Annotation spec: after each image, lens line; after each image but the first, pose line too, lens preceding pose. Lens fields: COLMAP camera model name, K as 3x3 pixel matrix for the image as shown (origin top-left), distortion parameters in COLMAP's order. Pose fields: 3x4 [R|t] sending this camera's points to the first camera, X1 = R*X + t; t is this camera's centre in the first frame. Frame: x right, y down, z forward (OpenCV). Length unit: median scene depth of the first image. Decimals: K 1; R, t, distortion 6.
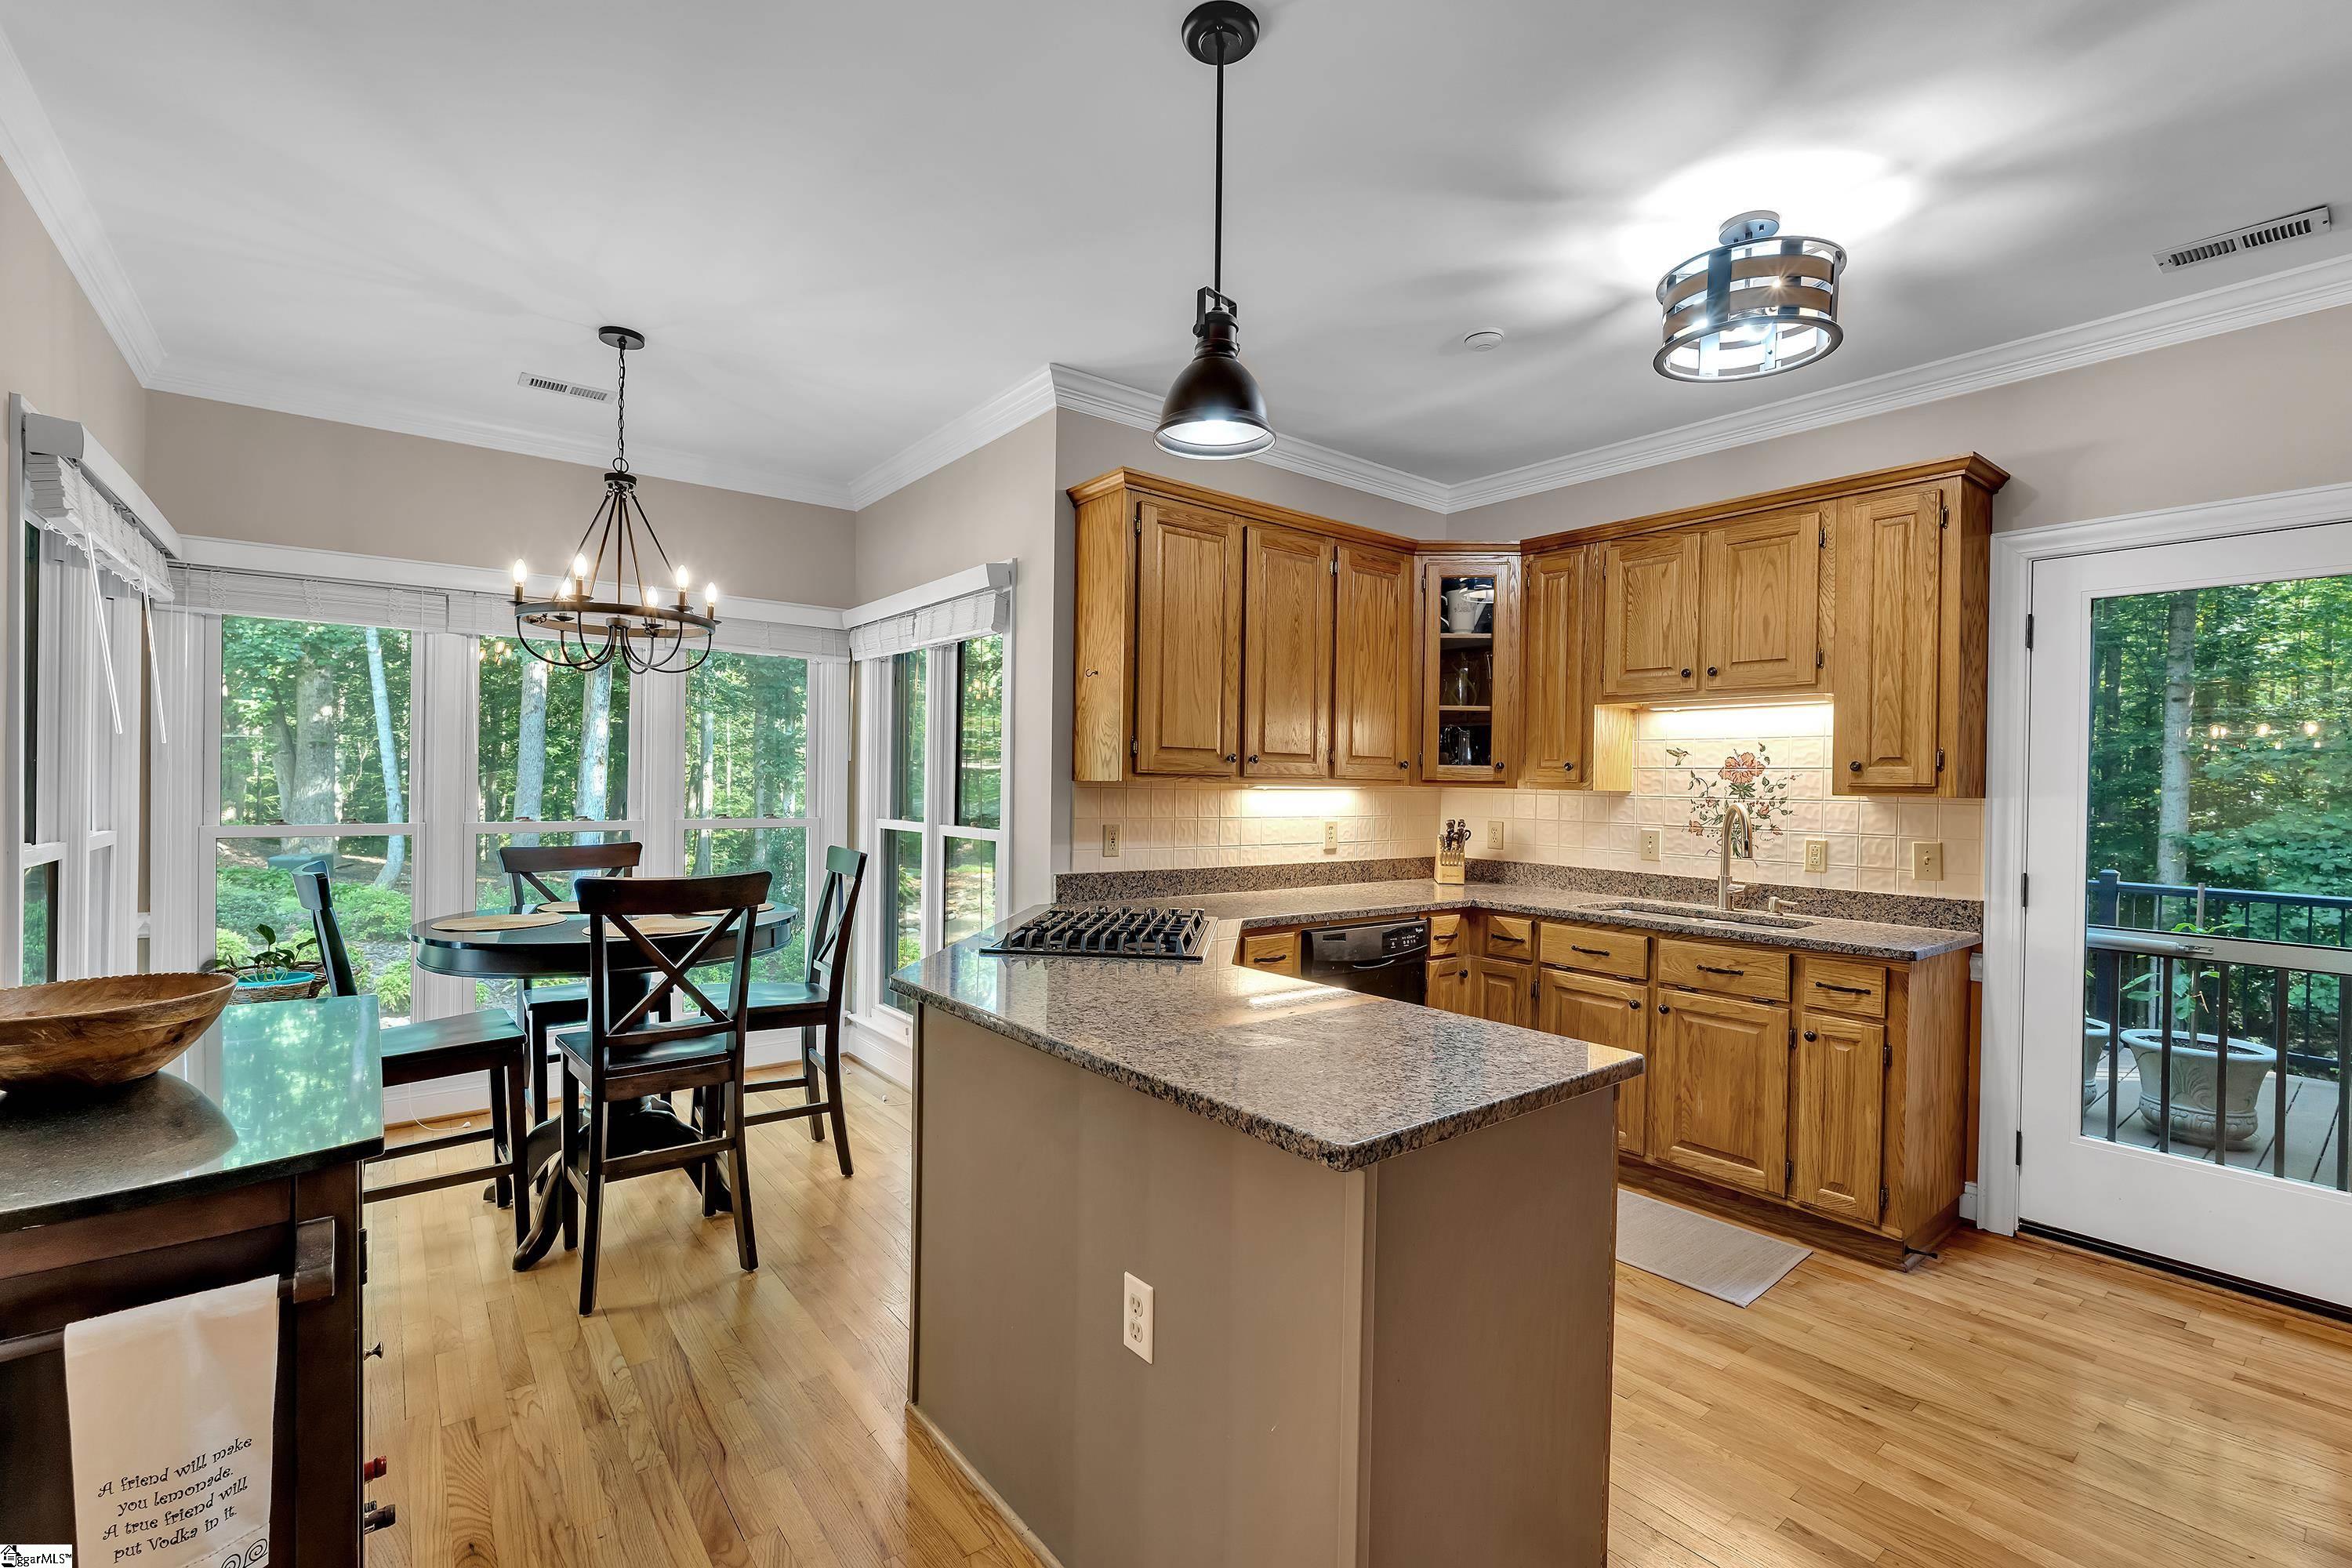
lens RADIAL K [[1020.8, 0, 1177.9], [0, 1020.8, 786.5], [0, 0, 1]] dist [-0.006500, -0.000554]
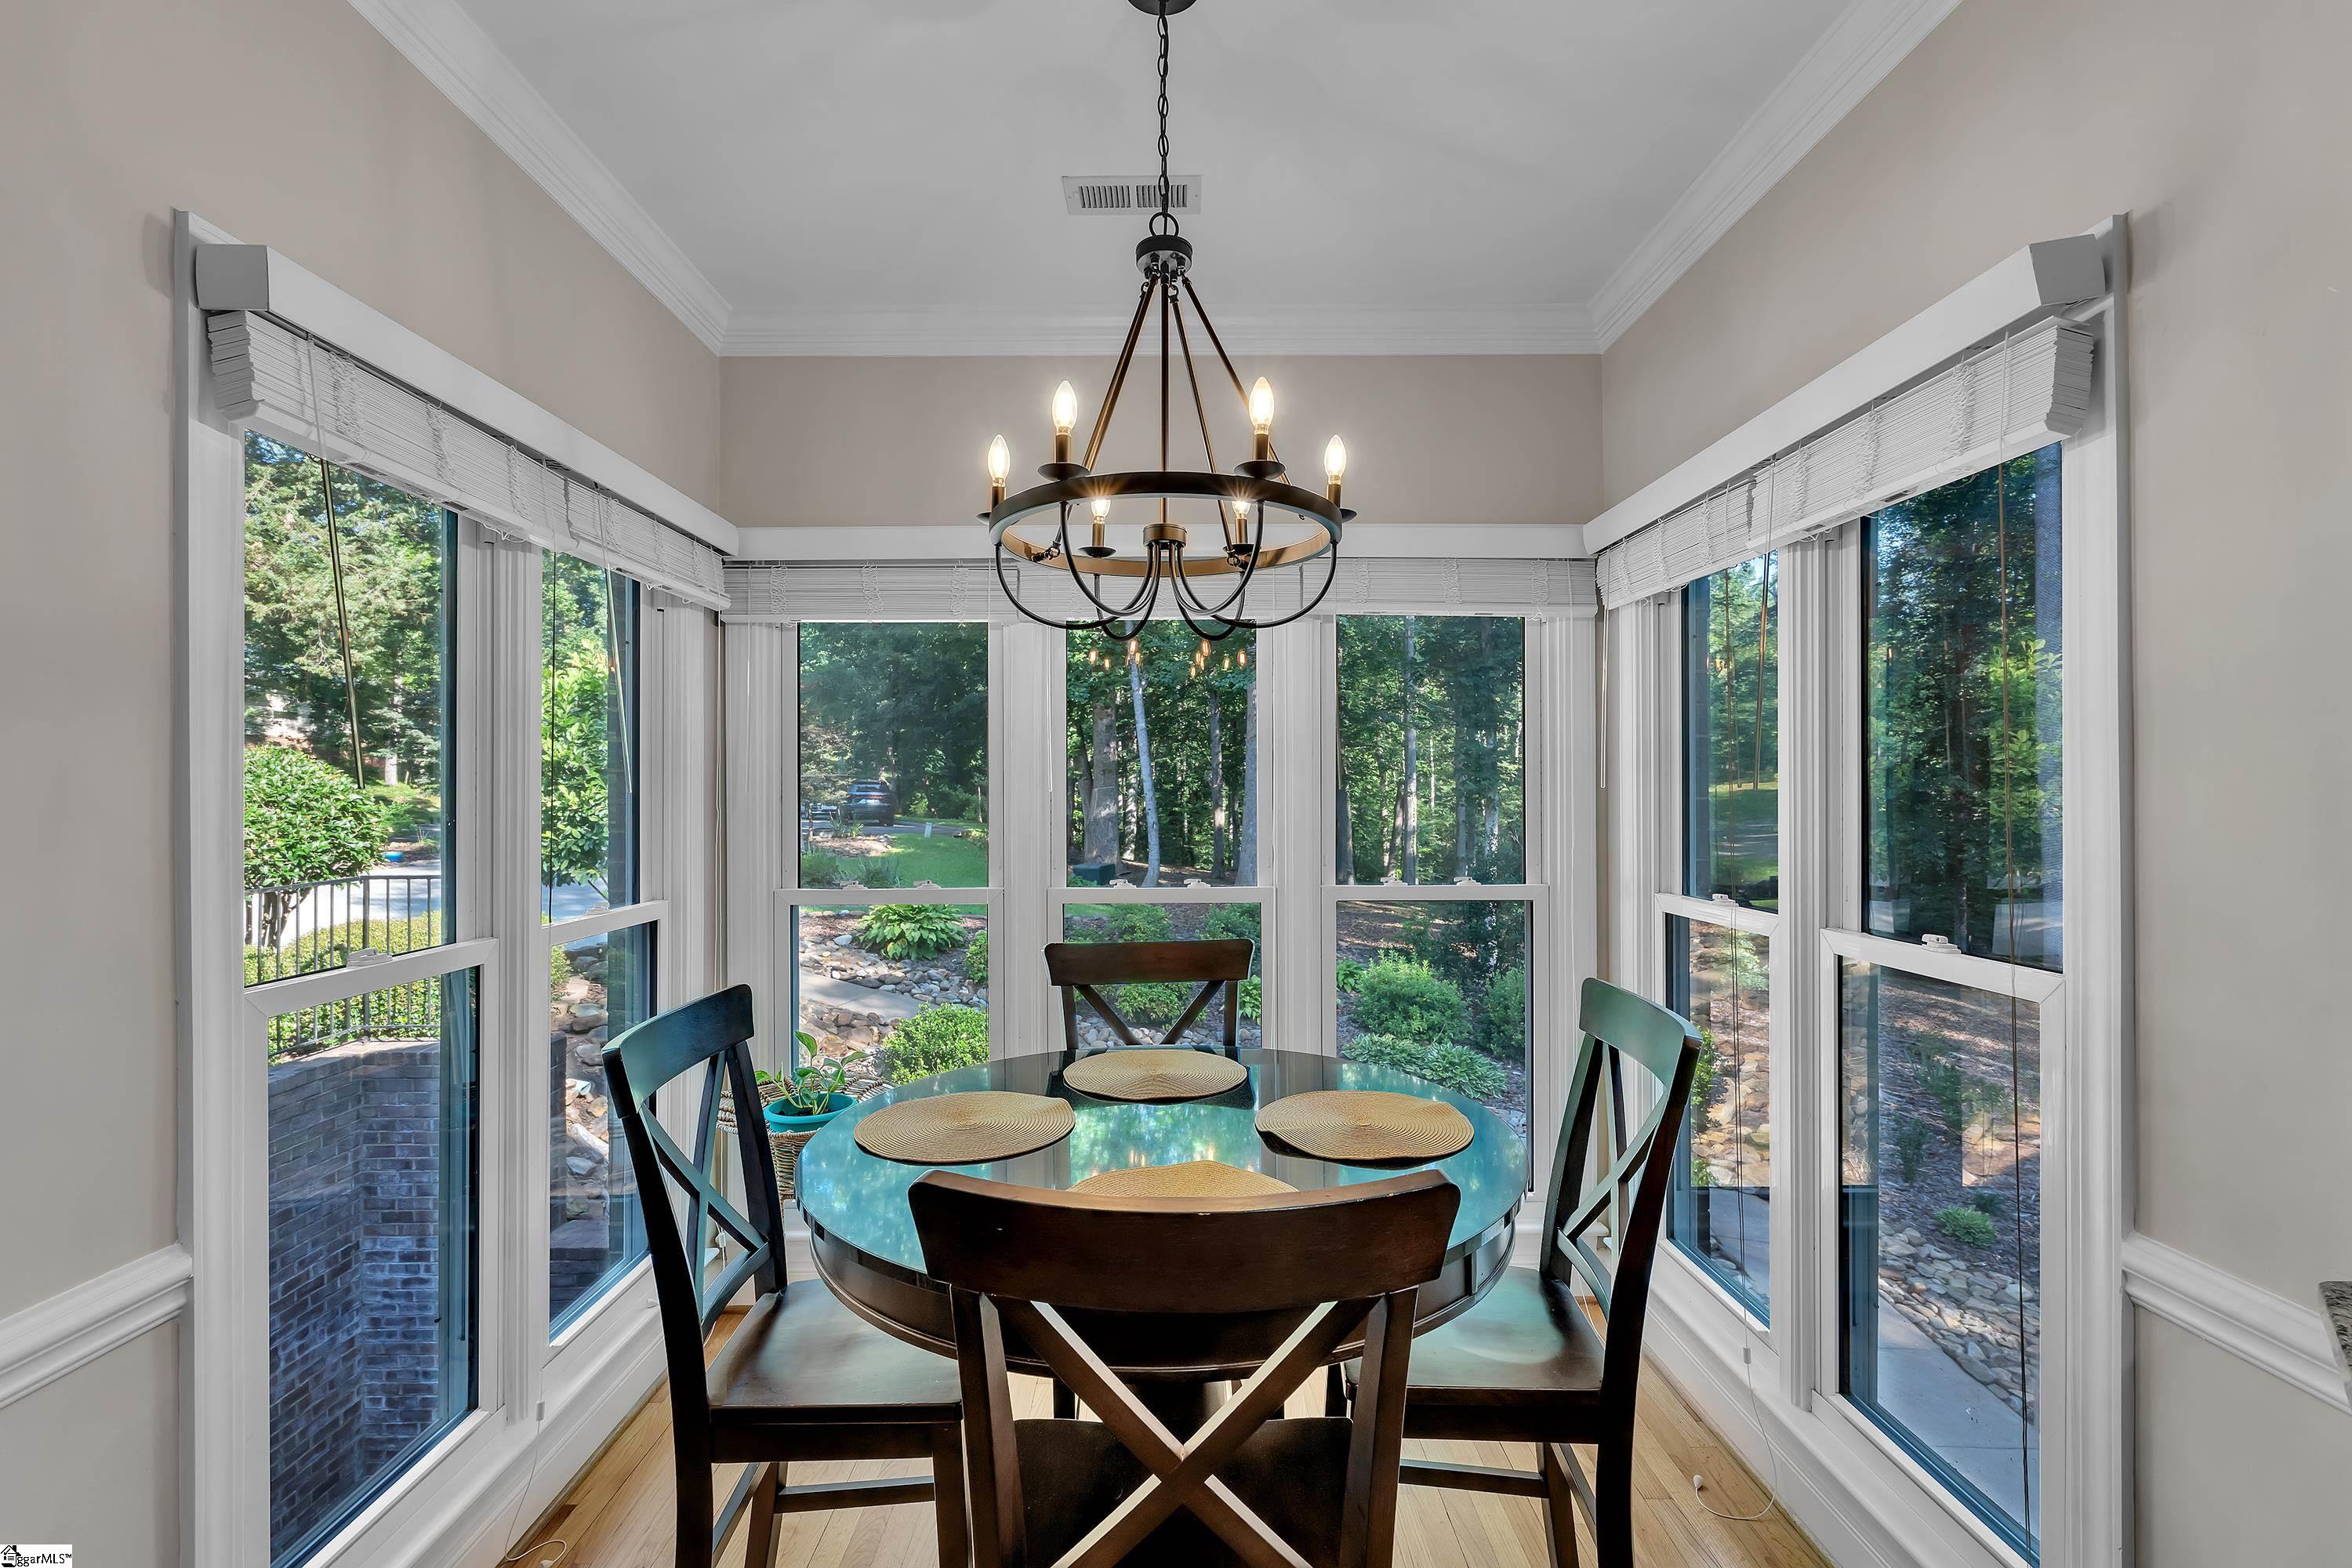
lens RADIAL K [[1020.8, 0, 1158.9], [0, 1020.8, 793.2], [0, 0, 1]] dist [-0.006500, -0.000554]
pose [[0.778161, -0.013523, -0.627920, -0.193630], [0.009849, 0.999908, -0.009328, -0.022704], [0.627988, 0.001074, 0.778222, 0.498383]]
